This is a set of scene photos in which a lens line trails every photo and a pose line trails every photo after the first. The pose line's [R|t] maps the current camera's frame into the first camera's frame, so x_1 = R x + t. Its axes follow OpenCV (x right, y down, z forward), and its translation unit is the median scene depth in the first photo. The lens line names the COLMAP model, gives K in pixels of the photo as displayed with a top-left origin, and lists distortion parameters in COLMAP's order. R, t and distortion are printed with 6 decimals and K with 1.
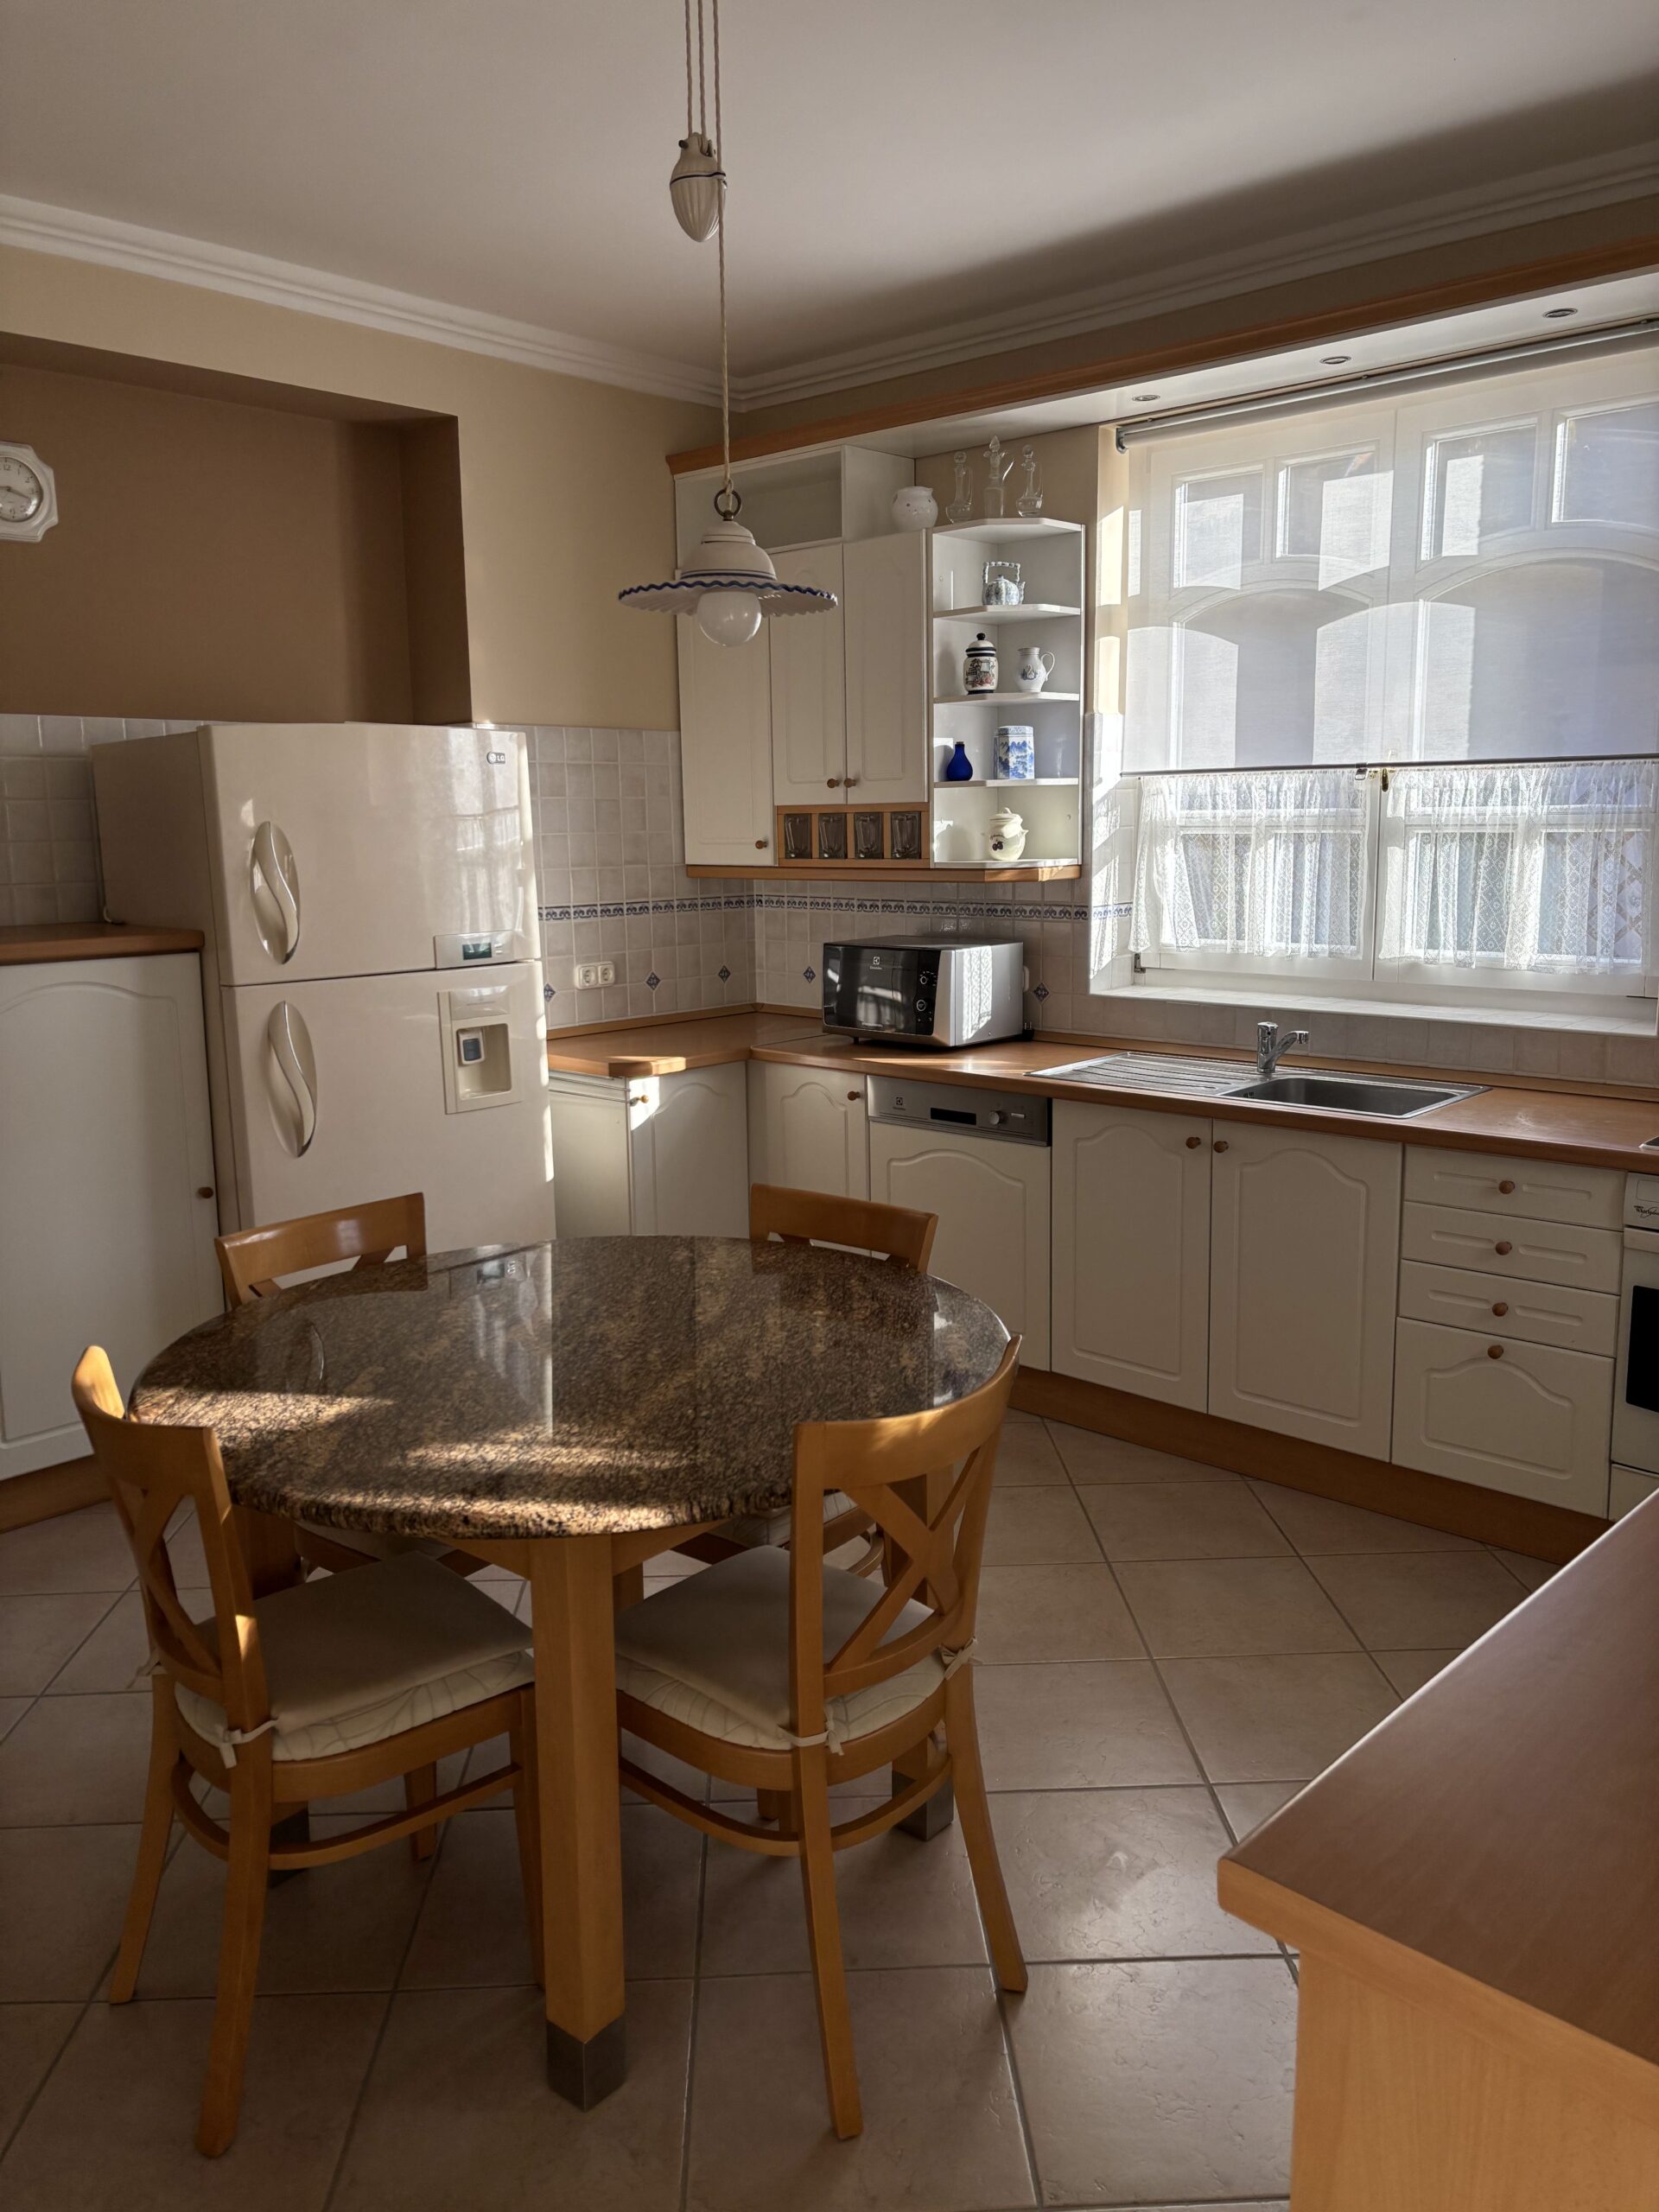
lens RADIAL K [[1679.1, 0, 829.2], [0, 1679.1, 1110.2], [0, 0, 1]] dist [0.048399, -0.053476]
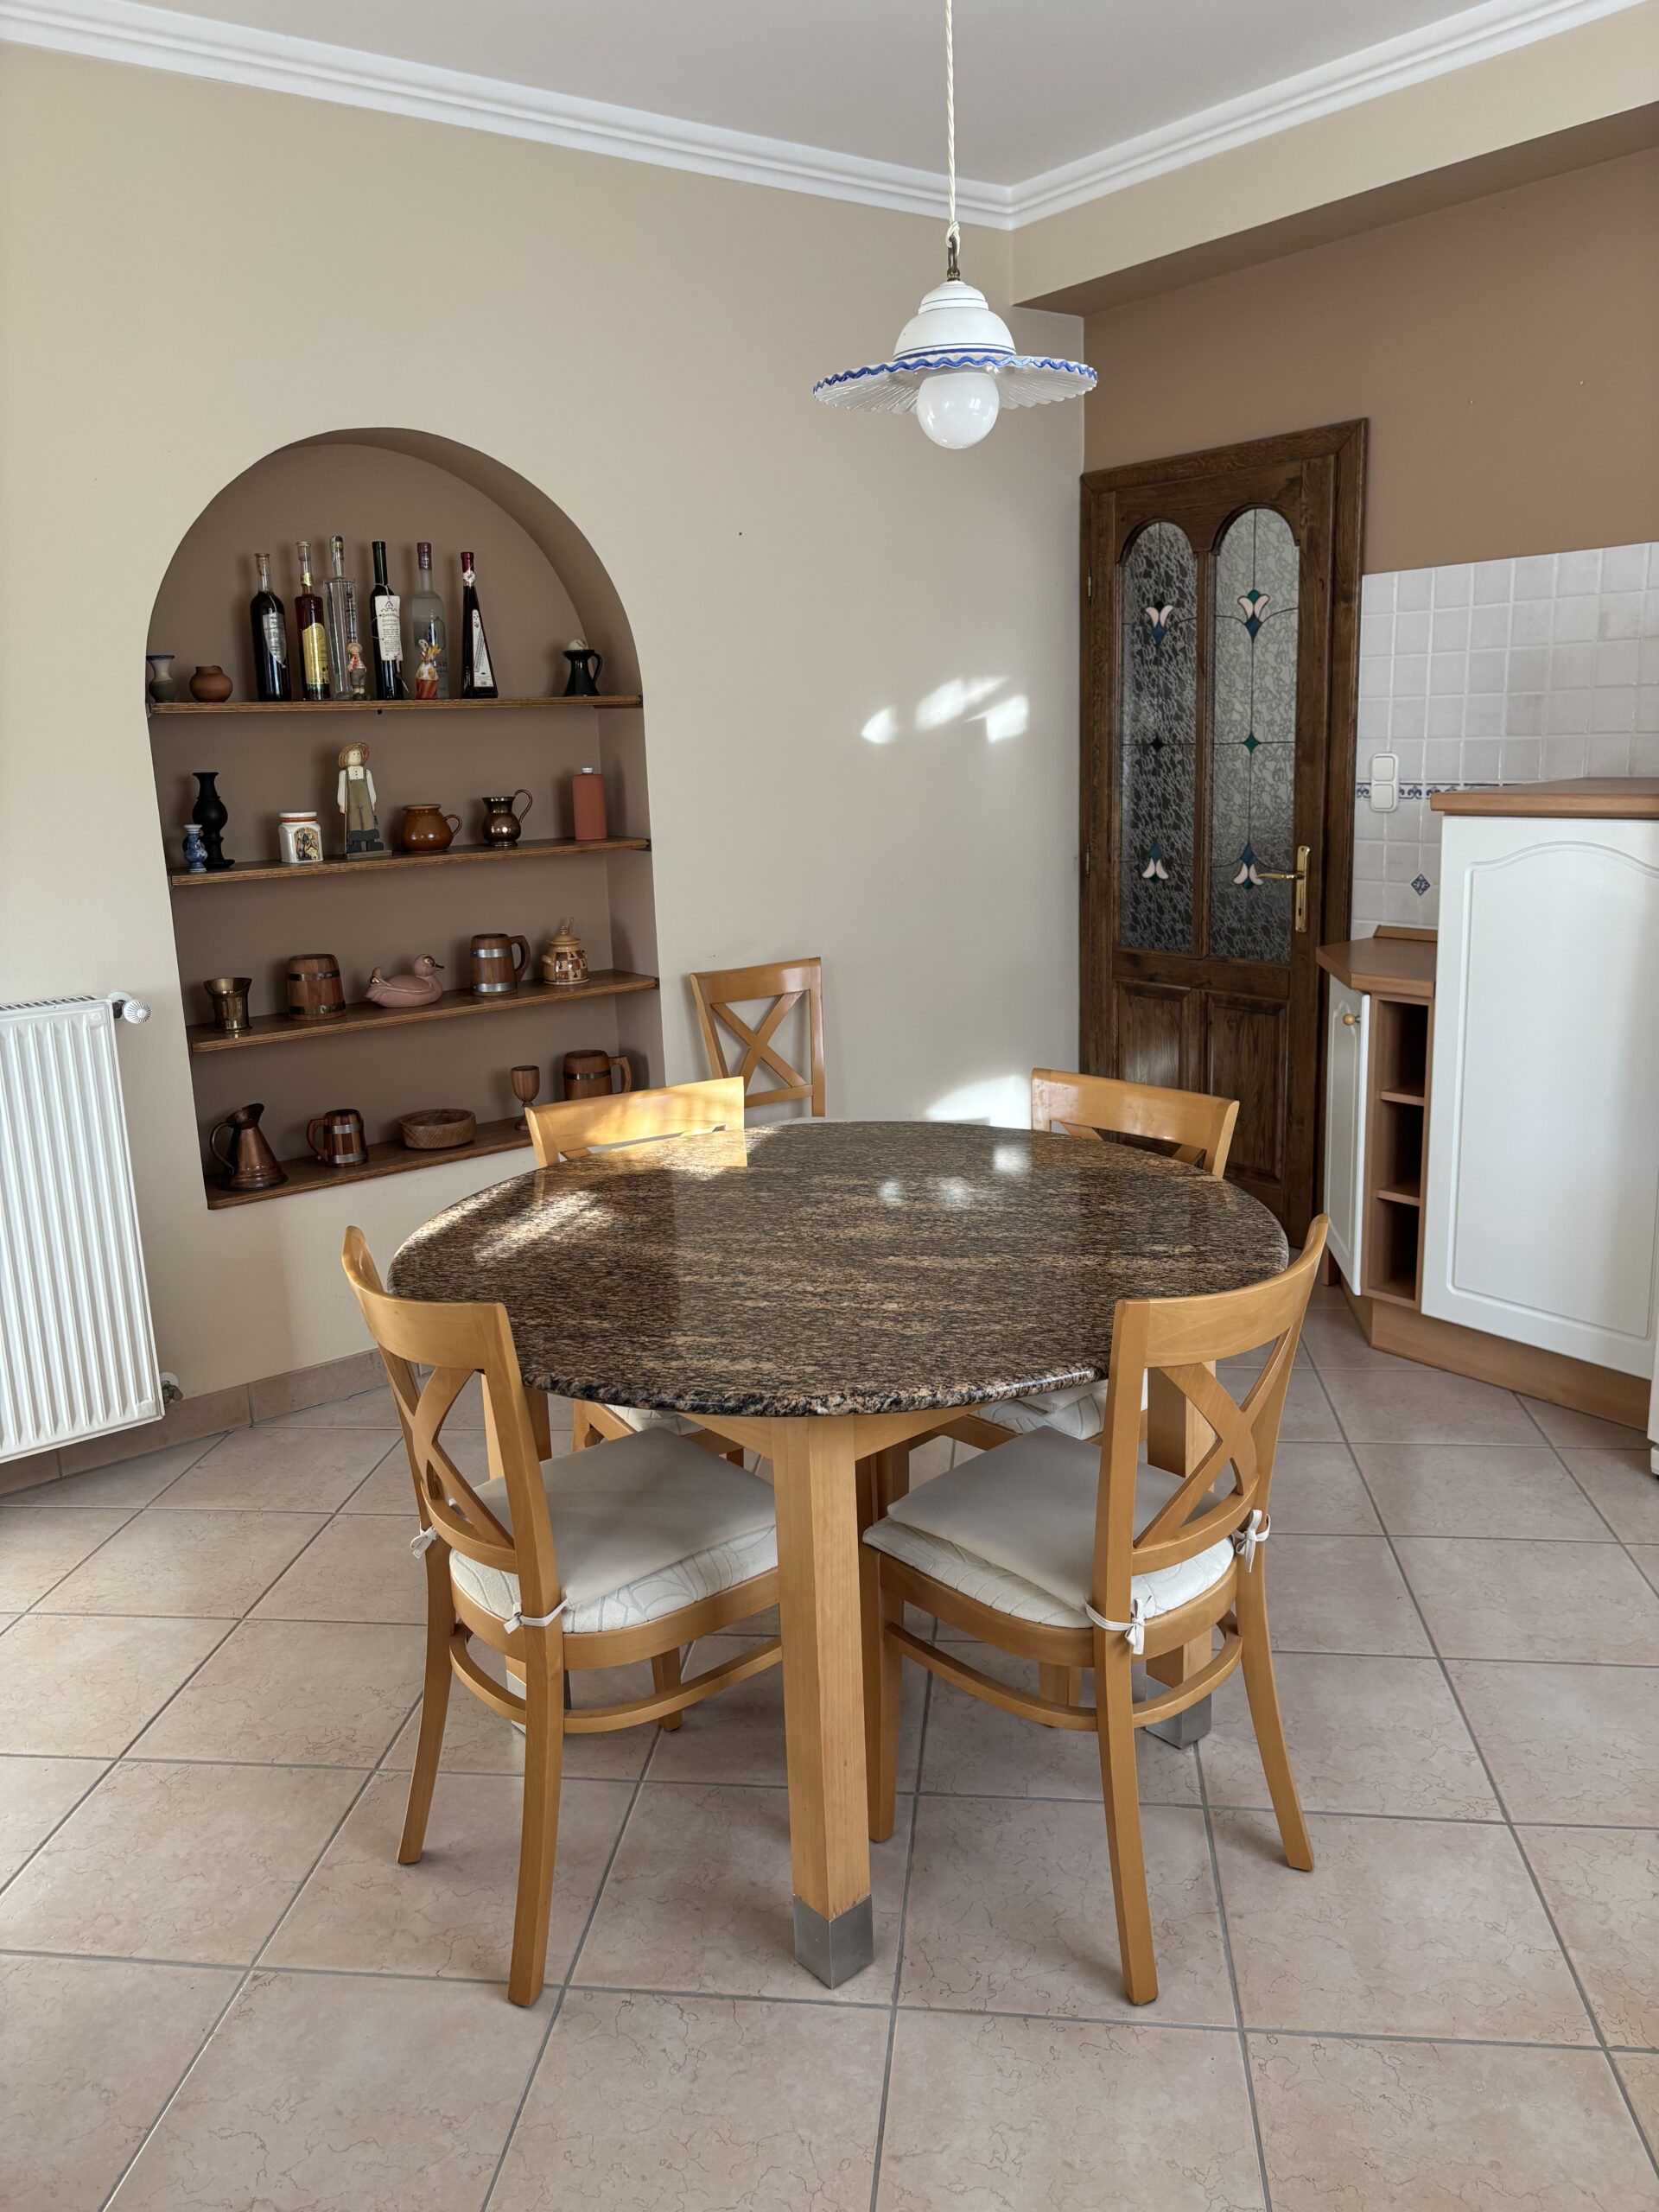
lens RADIAL K [[1679.1, 0, 817.5], [0, 1679.1, 1108.6], [0, 0, 1]] dist [0.048399, -0.053476]
pose [[-0.153296, 0.247229, -0.956754, 0.444926], [-0.137785, 0.953392, 0.268437, -0.107385], [0.978527, 0.172977, -0.112087, 0.621159]]
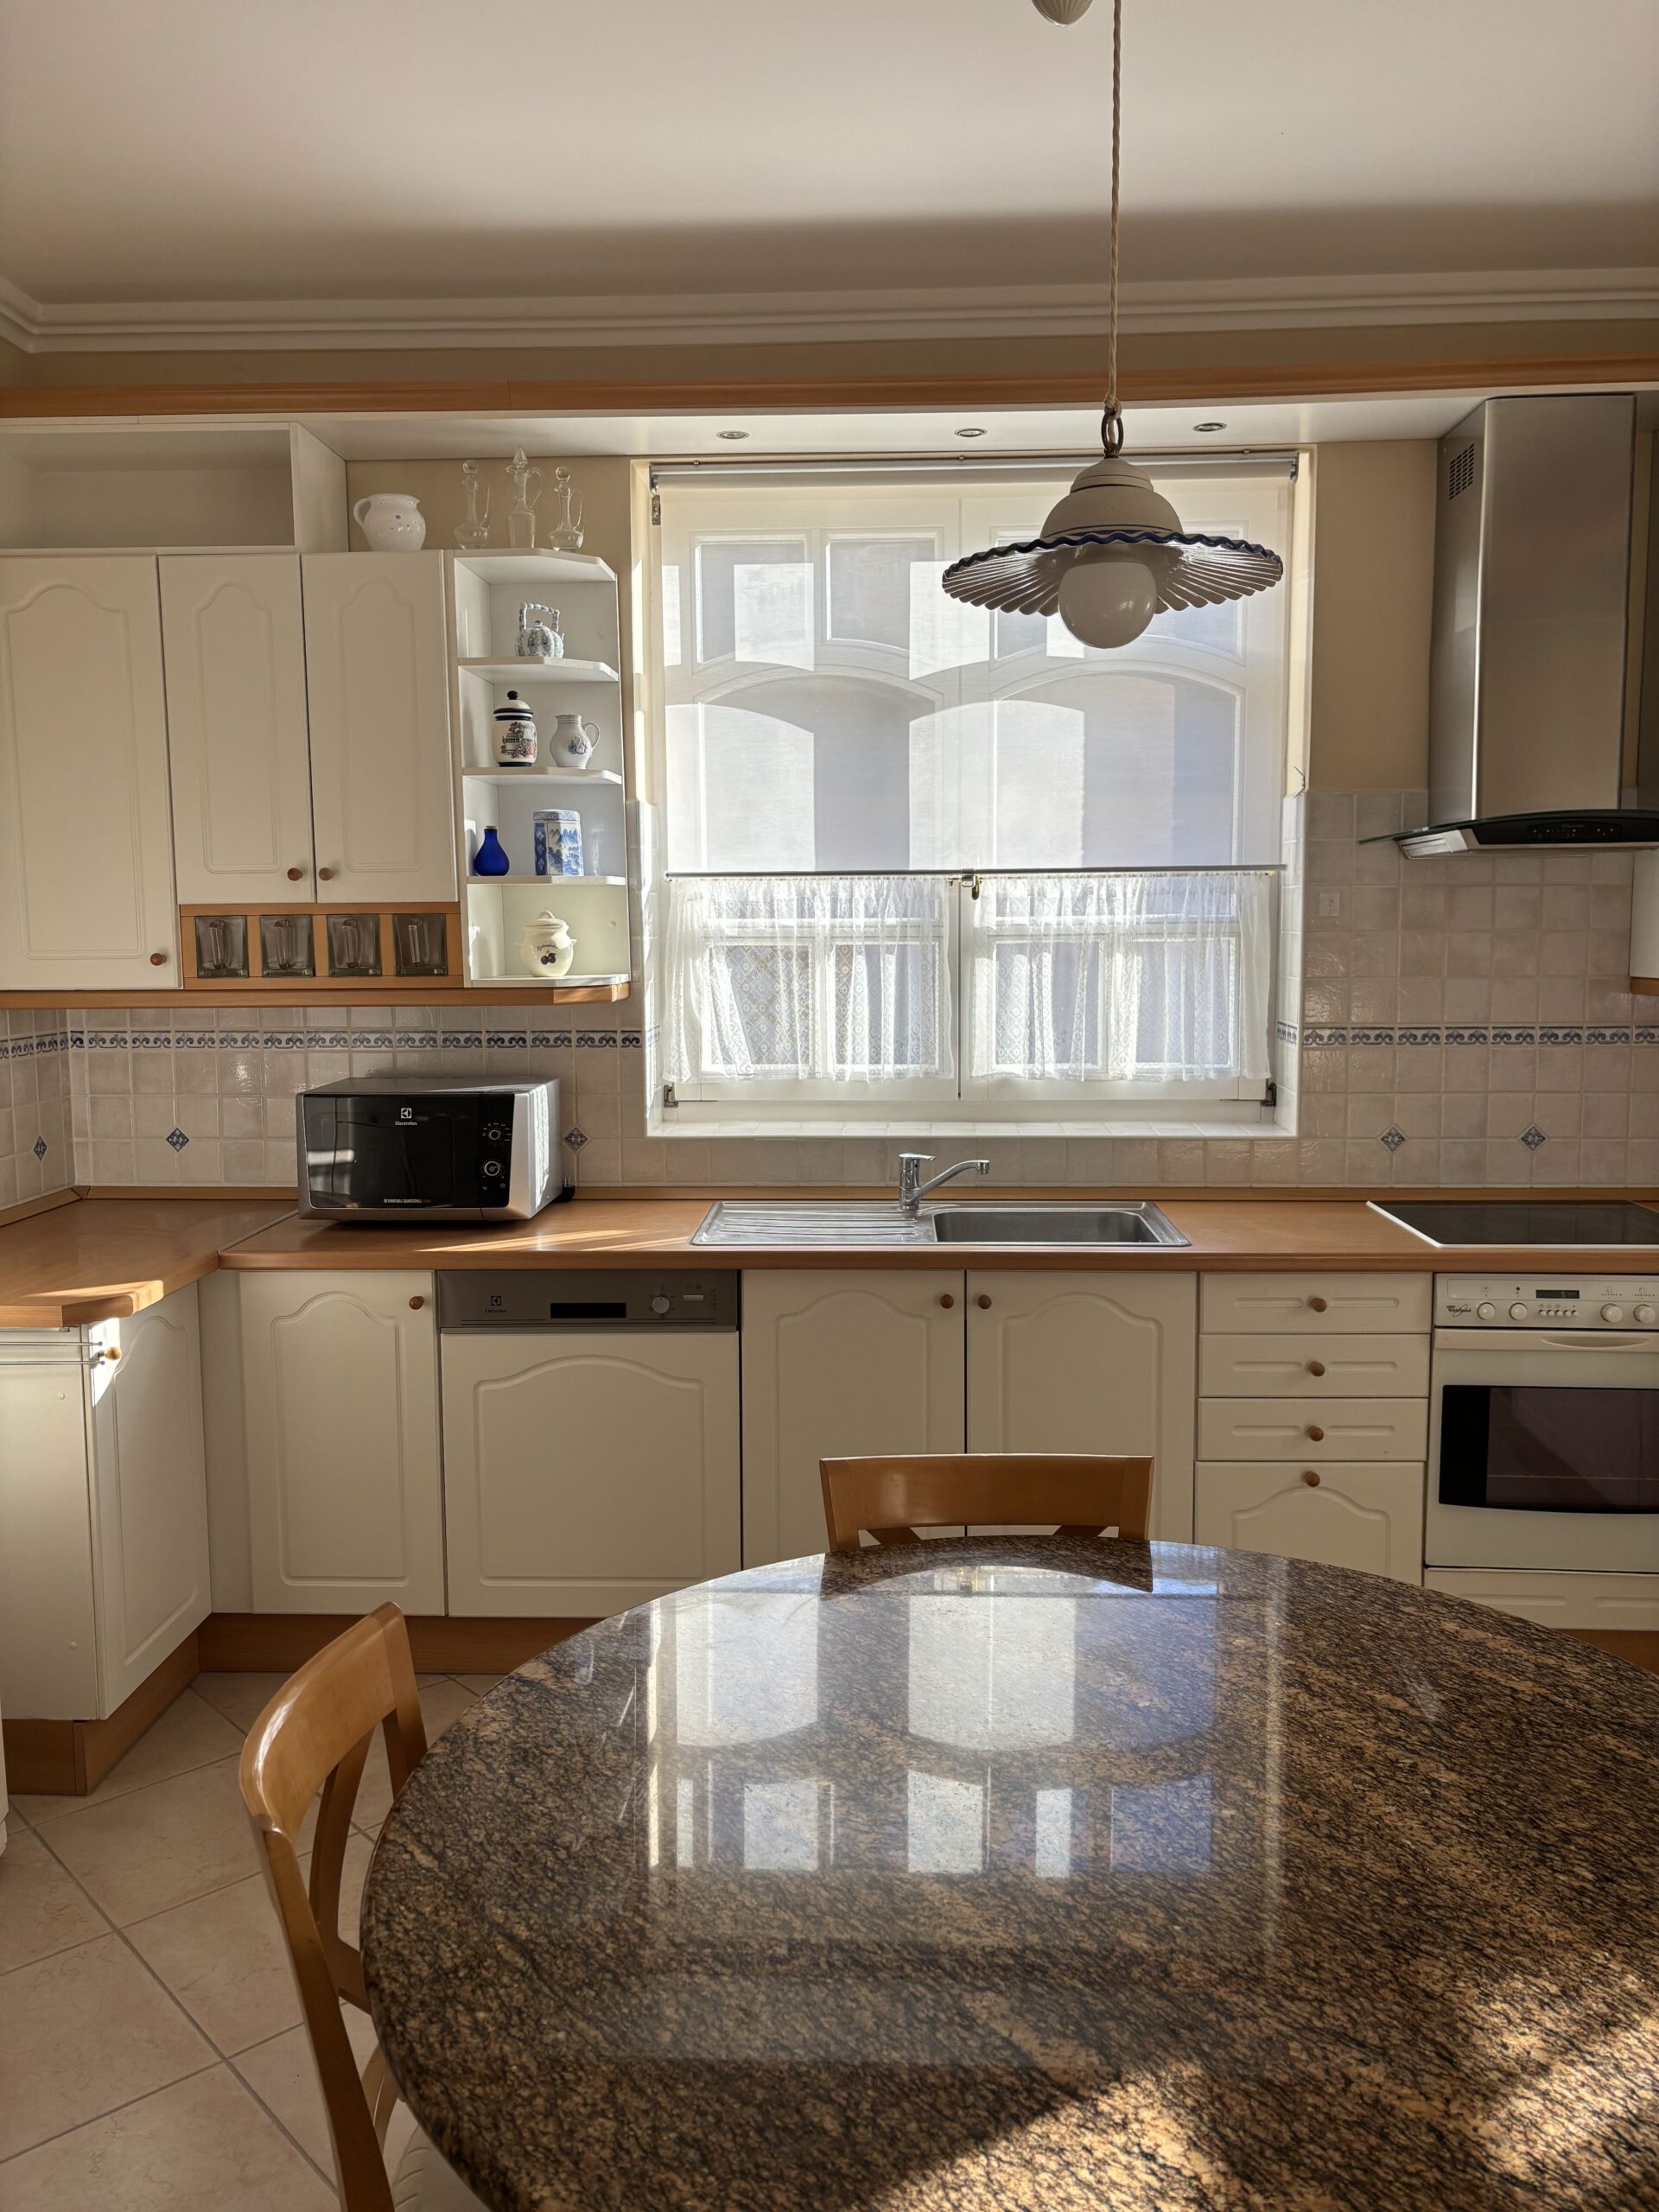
lens RADIAL K [[1679.1, 0, 823.0], [0, 1679.1, 1103.2], [0, 0, 1]] dist [0.048399, -0.053476]
pose [[0.759392, -0.063020, 0.647574, -0.333498], [0.109616, 0.993463, -0.031863, -0.053596], [-0.641333, 0.095181, 0.761336, 0.341953]]
